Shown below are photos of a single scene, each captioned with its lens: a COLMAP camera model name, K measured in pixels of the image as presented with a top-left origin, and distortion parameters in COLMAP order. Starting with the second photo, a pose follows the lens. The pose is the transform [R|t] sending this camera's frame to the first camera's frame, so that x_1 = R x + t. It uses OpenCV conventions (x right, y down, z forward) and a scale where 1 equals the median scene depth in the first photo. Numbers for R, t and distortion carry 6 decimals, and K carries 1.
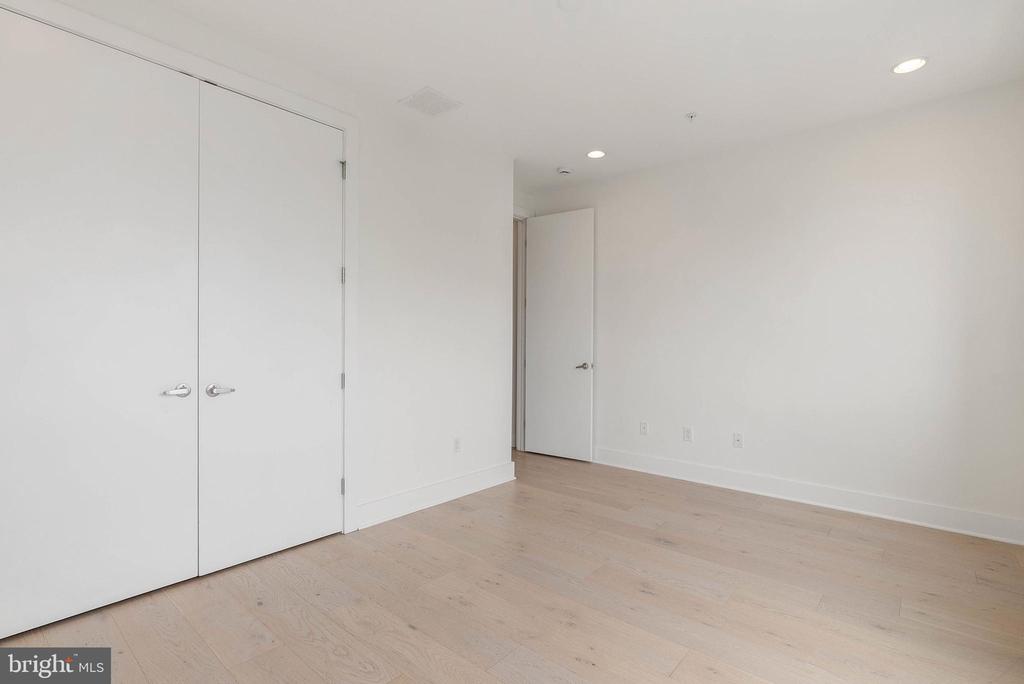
lens RADIAL K [[474.8, 0, 514.5], [0, 474.8, 342.5], [0, 0, 1]] dist [-0.011016, 0.003496]
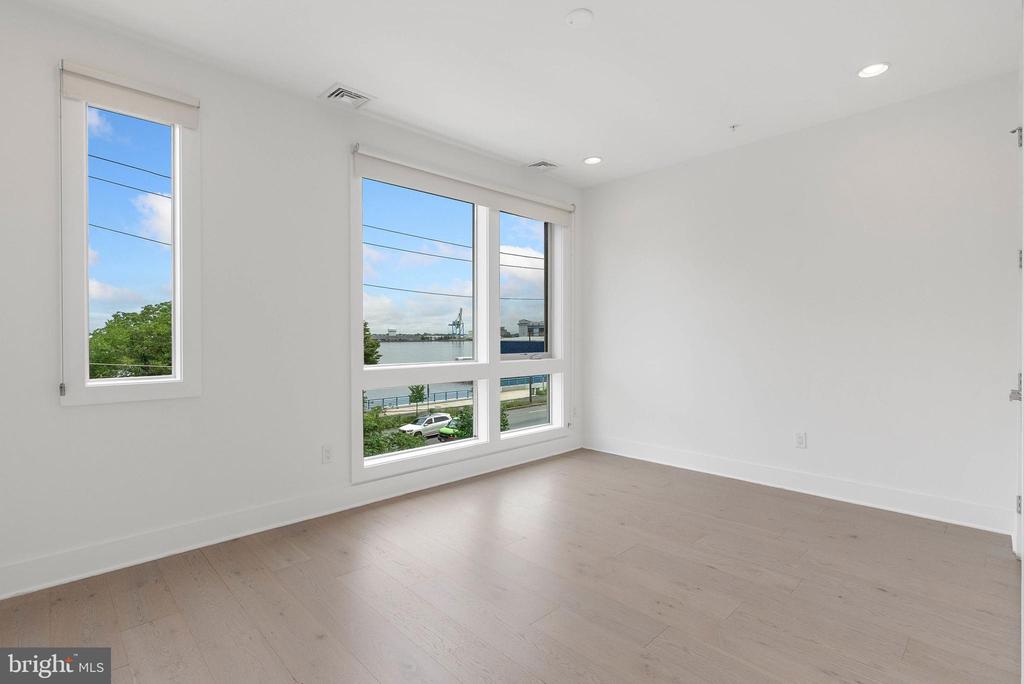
lens RADIAL K [[474.8, 0, 514.5], [0, 474.8, 342.5], [0, 0, 1]] dist [-0.011016, 0.003496]
pose [[-0.995565, -0.003149, 0.094022, 0.170391], [-0.001510, 0.999846, 0.017496, -0.007243], [-0.094063, 0.017277, -0.995416, 2.108192]]
